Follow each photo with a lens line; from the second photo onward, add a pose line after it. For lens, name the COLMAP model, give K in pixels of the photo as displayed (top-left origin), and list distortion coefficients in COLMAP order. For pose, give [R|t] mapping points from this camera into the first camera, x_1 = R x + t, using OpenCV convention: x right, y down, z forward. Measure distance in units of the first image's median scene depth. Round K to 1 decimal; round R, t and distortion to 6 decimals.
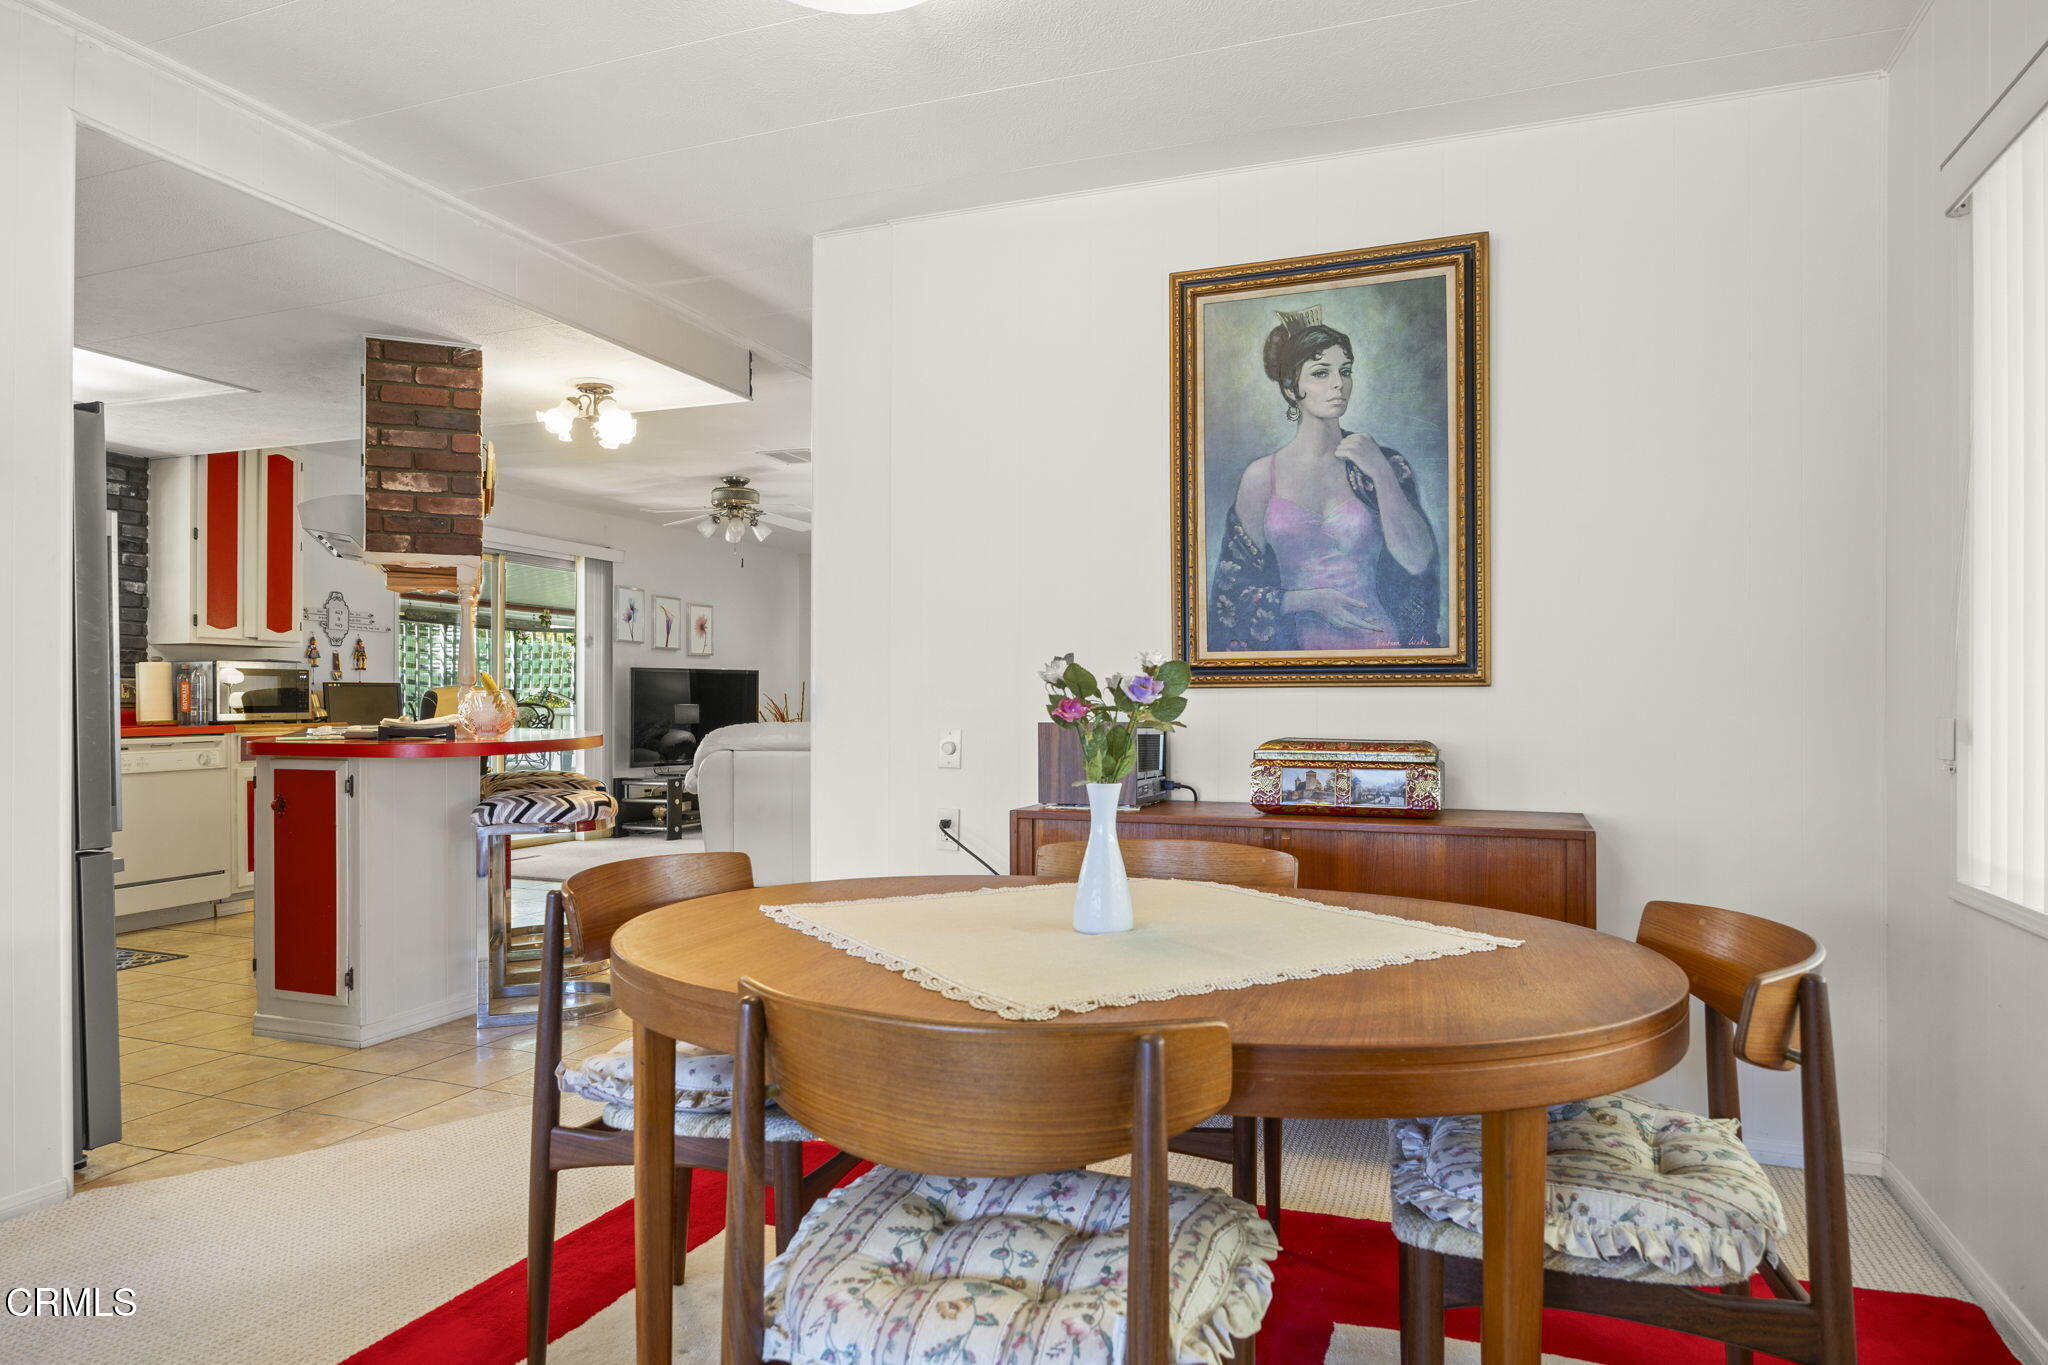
lens RADIAL K [[1266.9, 0, 1034.9], [0, 1266.9, 683.6], [0, 0, 1]] dist [0.006113, -0.001714]
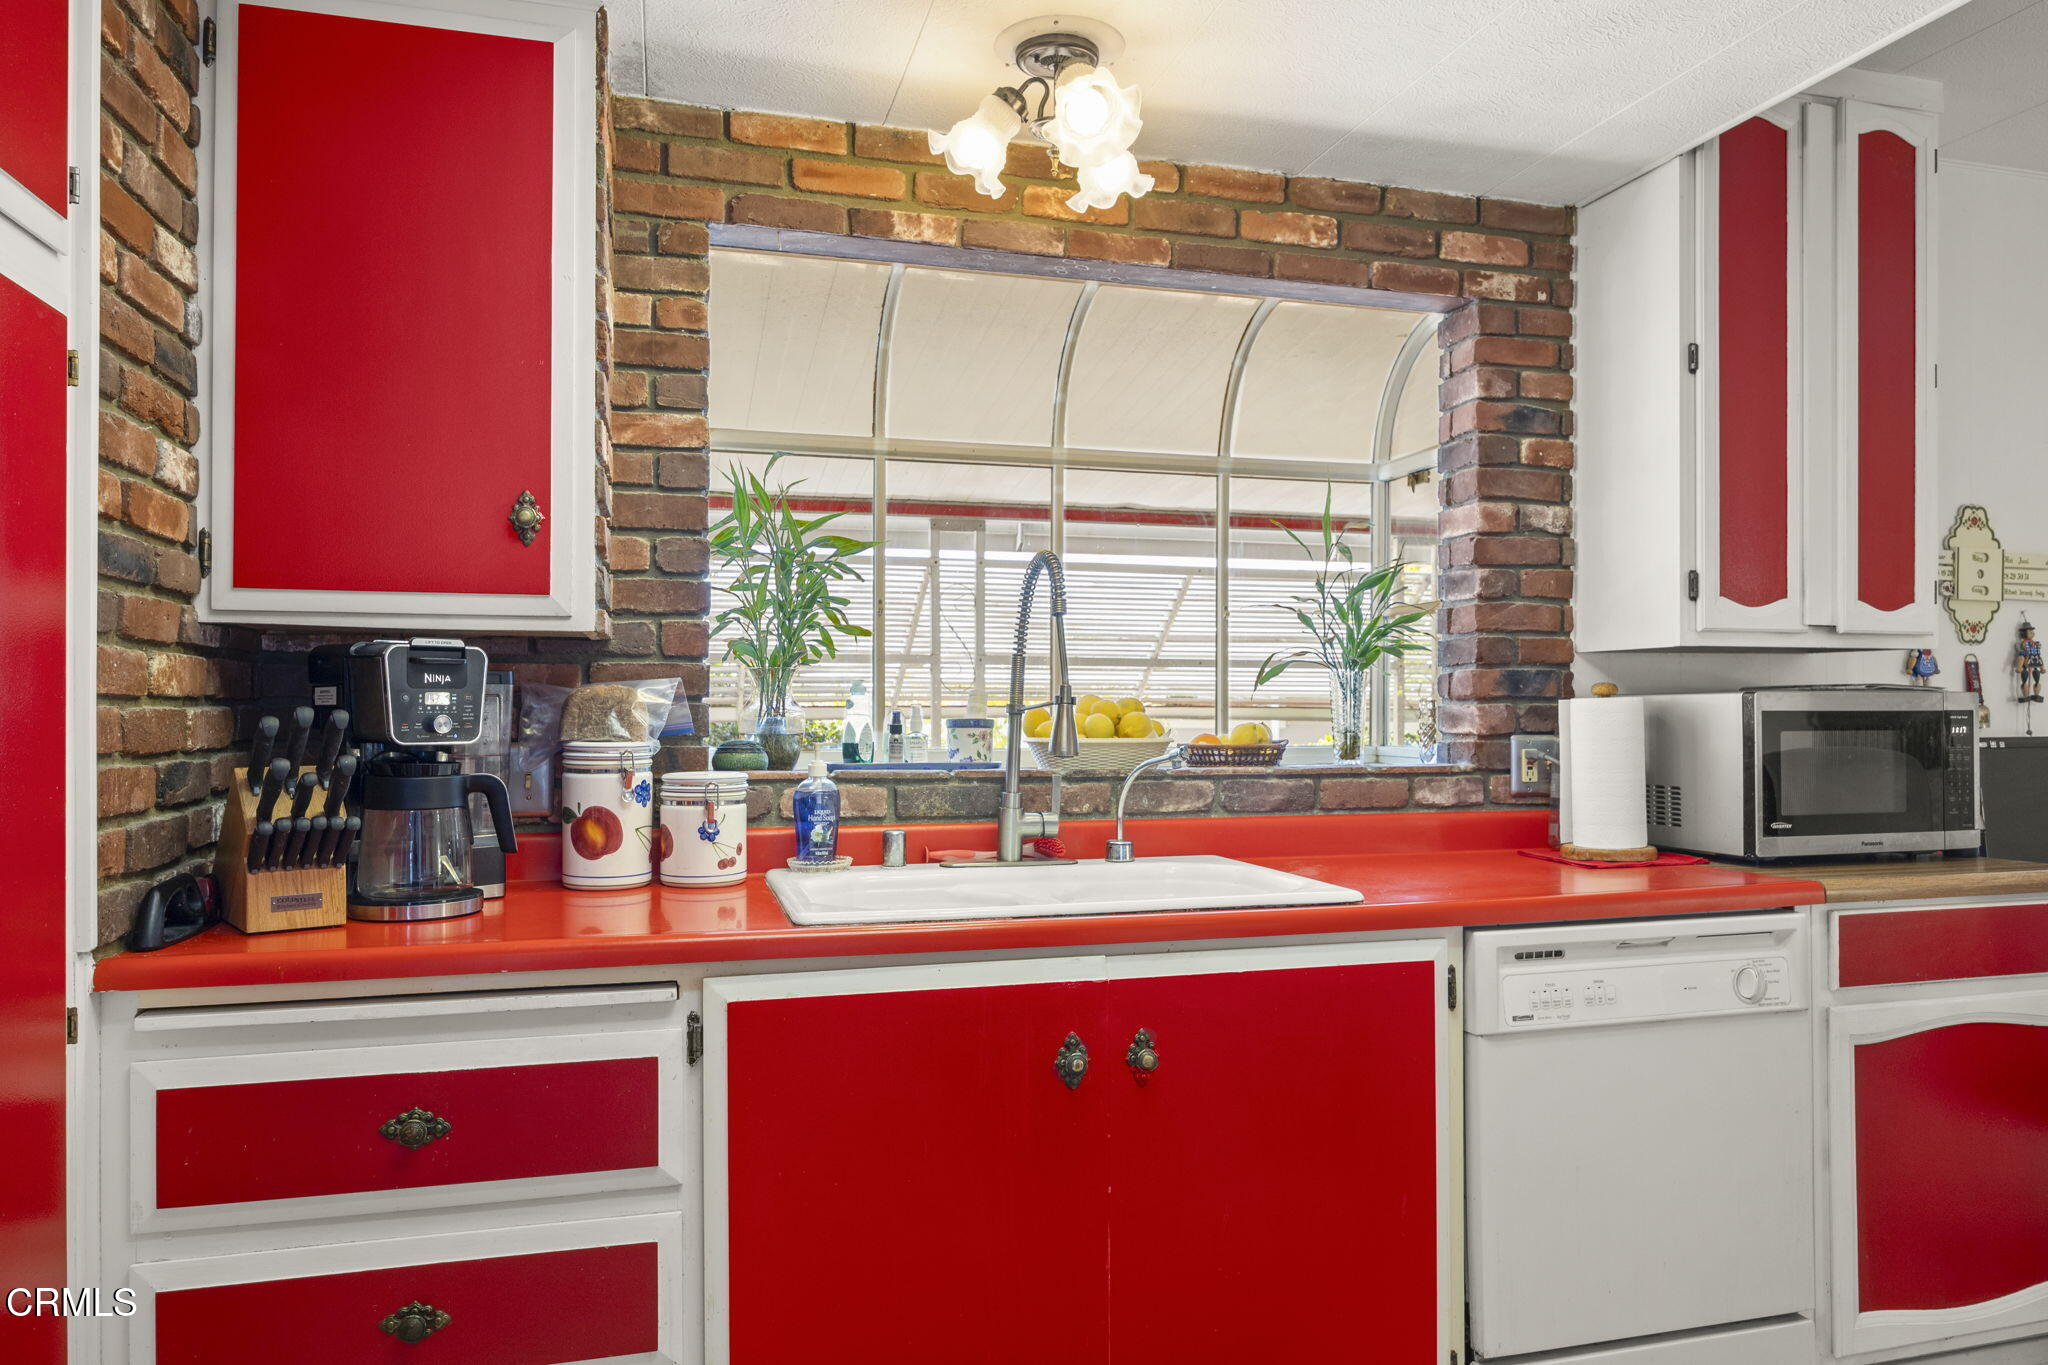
lens RADIAL K [[1266.9, 0, 1029.4], [0, 1266.9, 684.5], [0, 0, 1]] dist [0.006113, -0.001714]
pose [[0.588681, -0.009405, -0.808311, -0.468213], [0.010482, 0.999937, -0.004000, -0.020889], [0.808298, -0.006118, 0.588742, 0.610670]]
